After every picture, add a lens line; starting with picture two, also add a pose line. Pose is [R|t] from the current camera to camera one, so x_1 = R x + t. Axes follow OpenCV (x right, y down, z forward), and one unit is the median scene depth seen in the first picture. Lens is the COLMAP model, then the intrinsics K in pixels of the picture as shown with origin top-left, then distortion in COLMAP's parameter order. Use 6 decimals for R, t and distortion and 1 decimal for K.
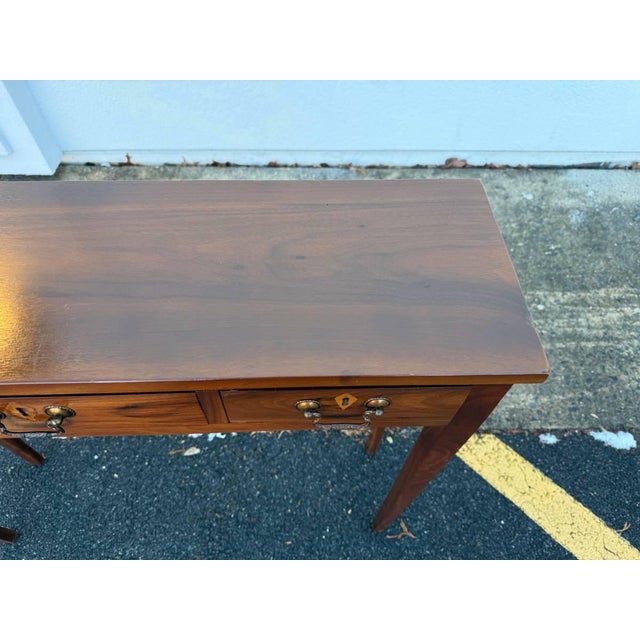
lens RADIAL K [[434.3, 0, 314.8], [0, 434.3, 330.3], [0, 0, 1]] dist [0.023242, -0.044031]
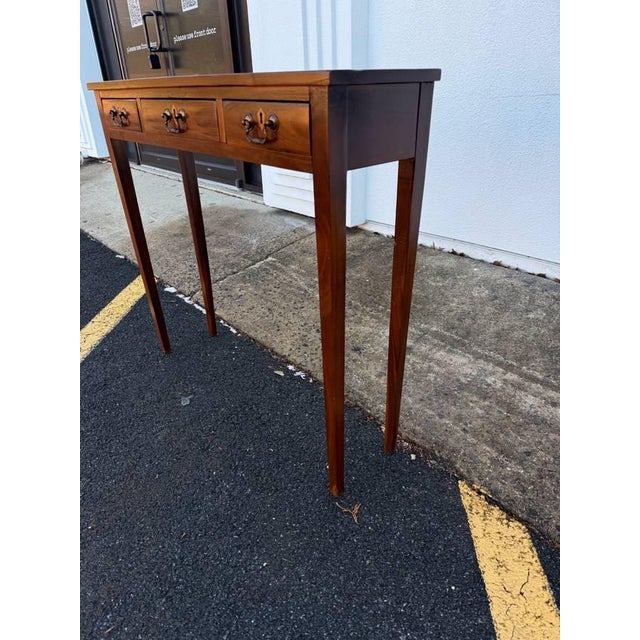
lens RADIAL K [[434.3, 0, 312.1], [0, 434.3, 317.2], [0, 0, 1]] dist [0.023242, -0.044031]
pose [[0.647066, 0.331726, -0.686486, 0.573556], [-0.608771, 0.766870, -0.203244, 0.344575], [0.459025, 0.549425, 0.698161, 0.082620]]
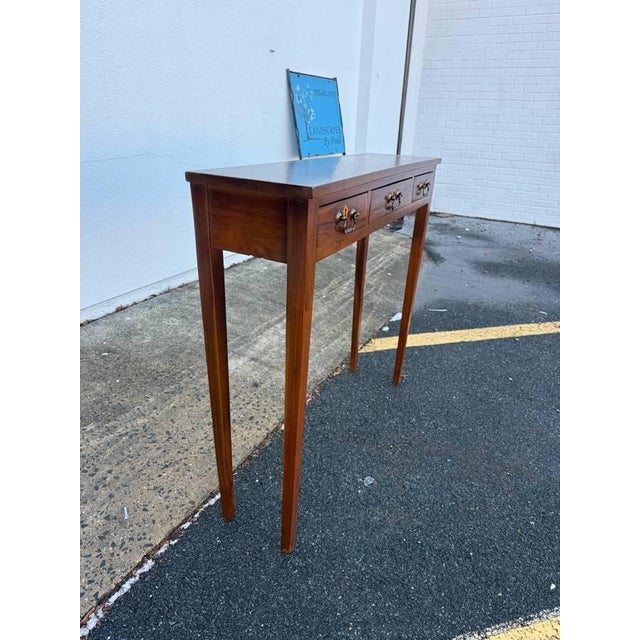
lens RADIAL K [[457.4, 0, 312.0], [0, 457.4, 330.3], [0, 0, 1]] dist [0.039525, -0.060398]
pose [[0.479055, -0.356068, 0.802323, -1.209897], [0.706644, 0.698671, -0.111860, 0.249290], [-0.520730, 0.620544, 0.586315, 0.010344]]
